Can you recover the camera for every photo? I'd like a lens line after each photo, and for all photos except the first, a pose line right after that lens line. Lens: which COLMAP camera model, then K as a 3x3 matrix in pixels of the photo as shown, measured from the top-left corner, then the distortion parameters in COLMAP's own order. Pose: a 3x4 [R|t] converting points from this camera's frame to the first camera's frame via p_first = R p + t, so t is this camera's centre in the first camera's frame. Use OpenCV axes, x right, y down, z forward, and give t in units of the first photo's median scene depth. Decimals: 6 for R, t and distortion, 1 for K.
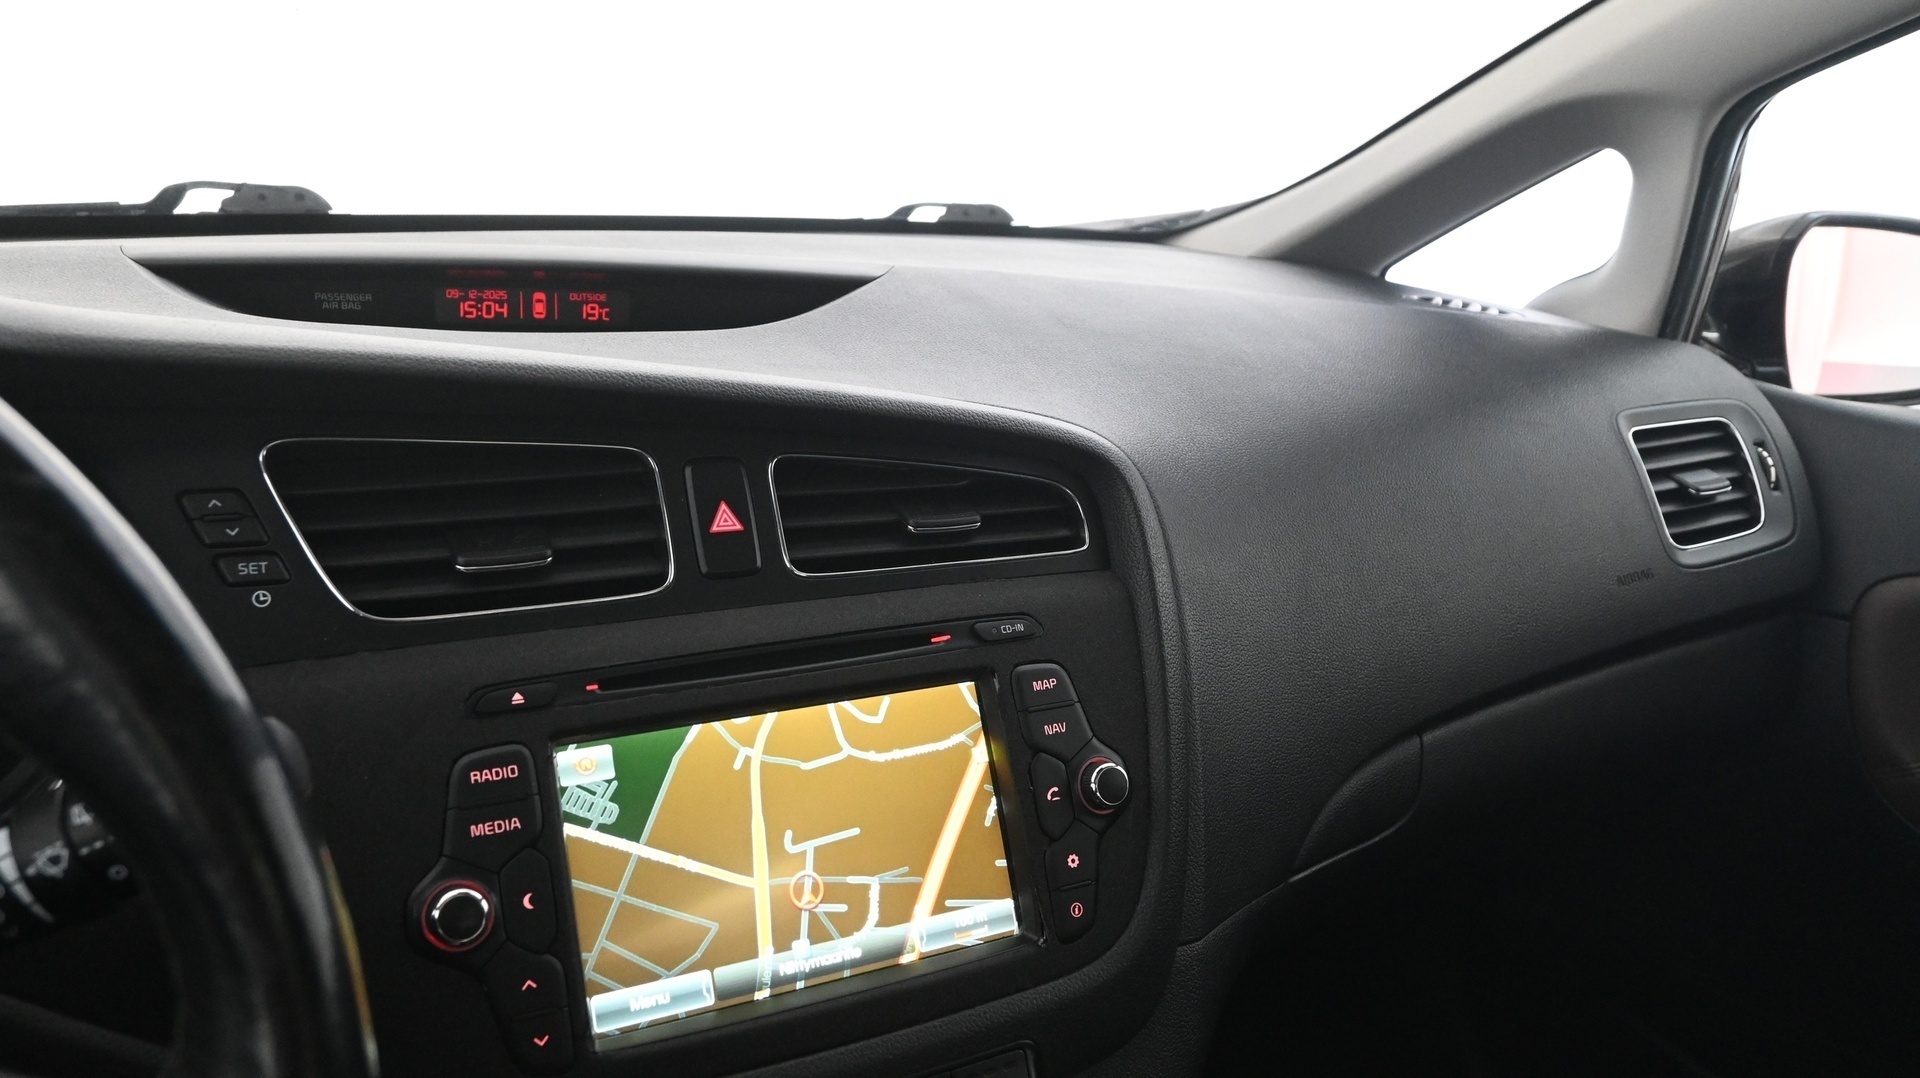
lens RADIAL K [[1456.0, 0, 967.1], [0, 1456.0, 528.3], [0, 0, 1]] dist [-0.013463, -0.003054]
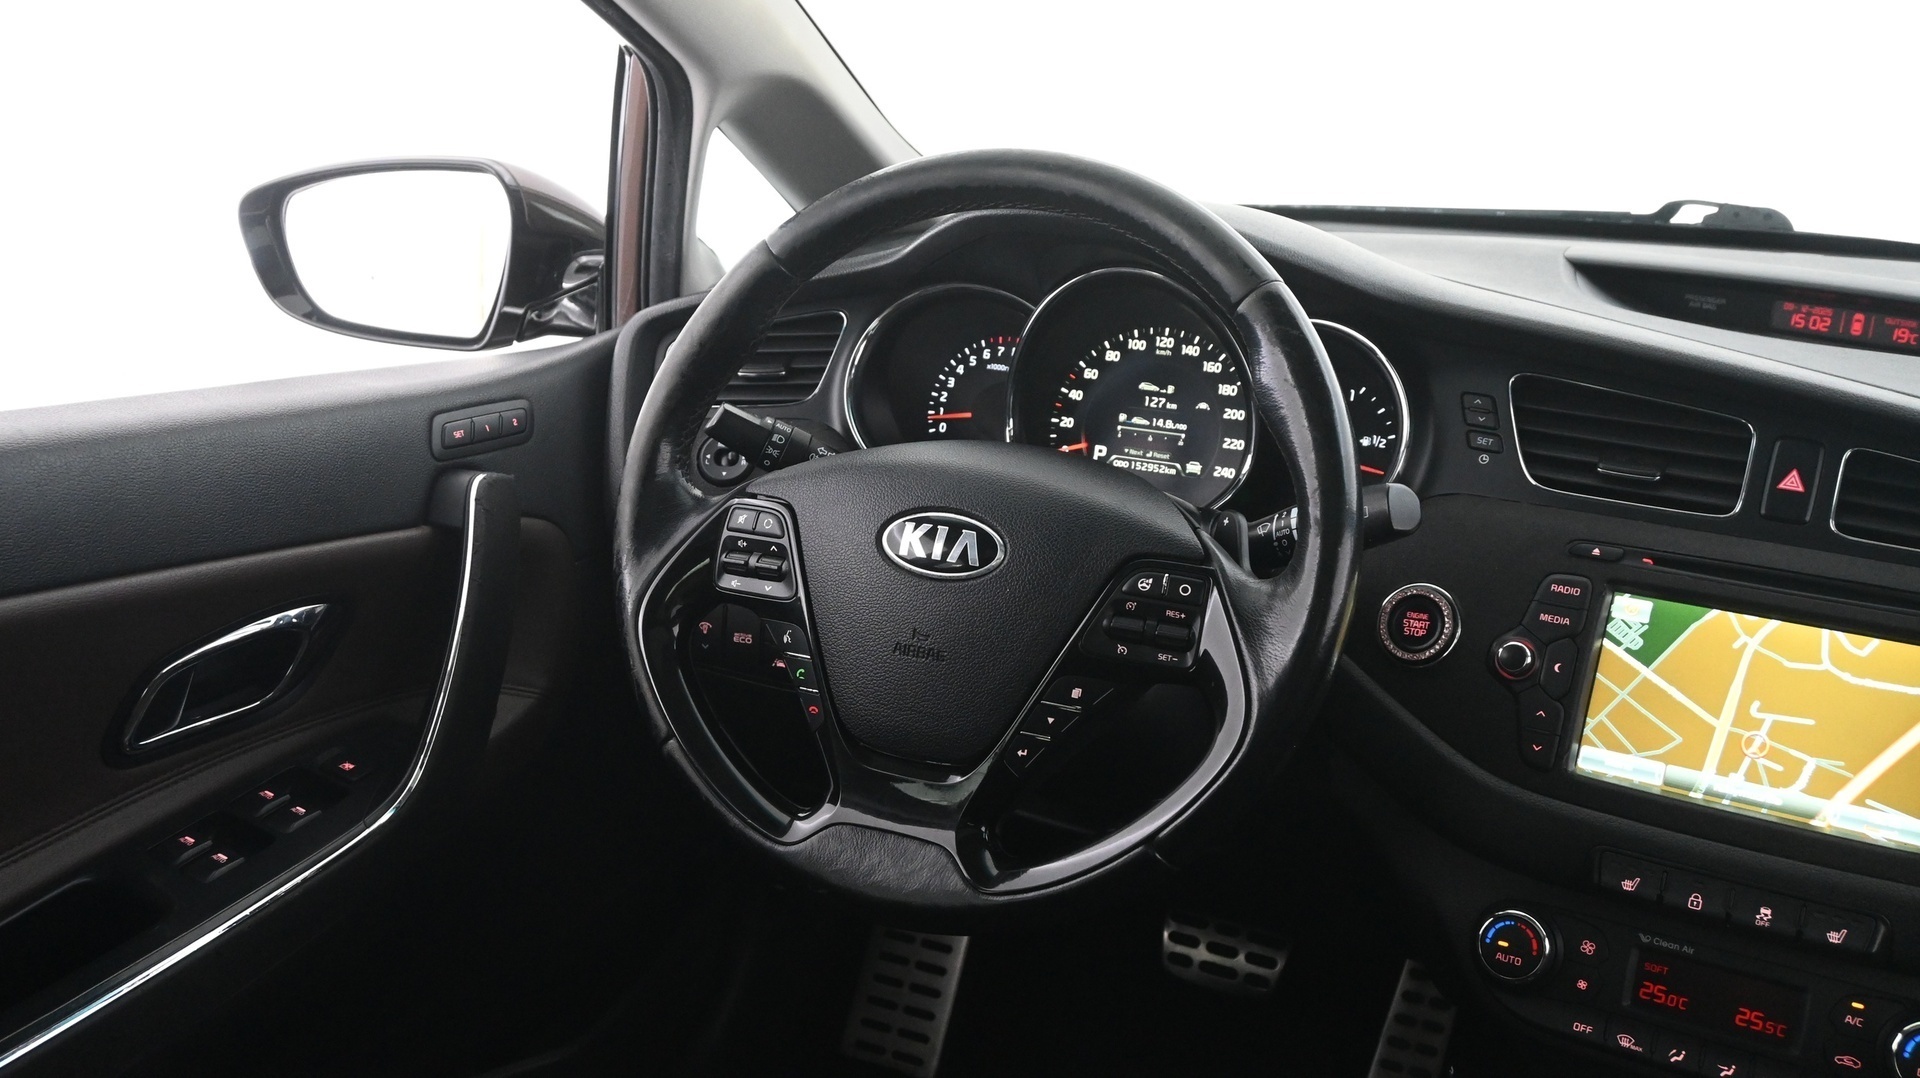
lens RADIAL K [[1696.3, 0, 956.7], [0, 1696.3, 543.8], [0, 0, 1]] dist [0.005632, -0.017729]
pose [[0.511649, 0.226221, -0.828878, 0.744584], [-0.234088, 0.964923, 0.118854, 0.043108], [0.826691, 0.133219, 0.546658, -0.515524]]
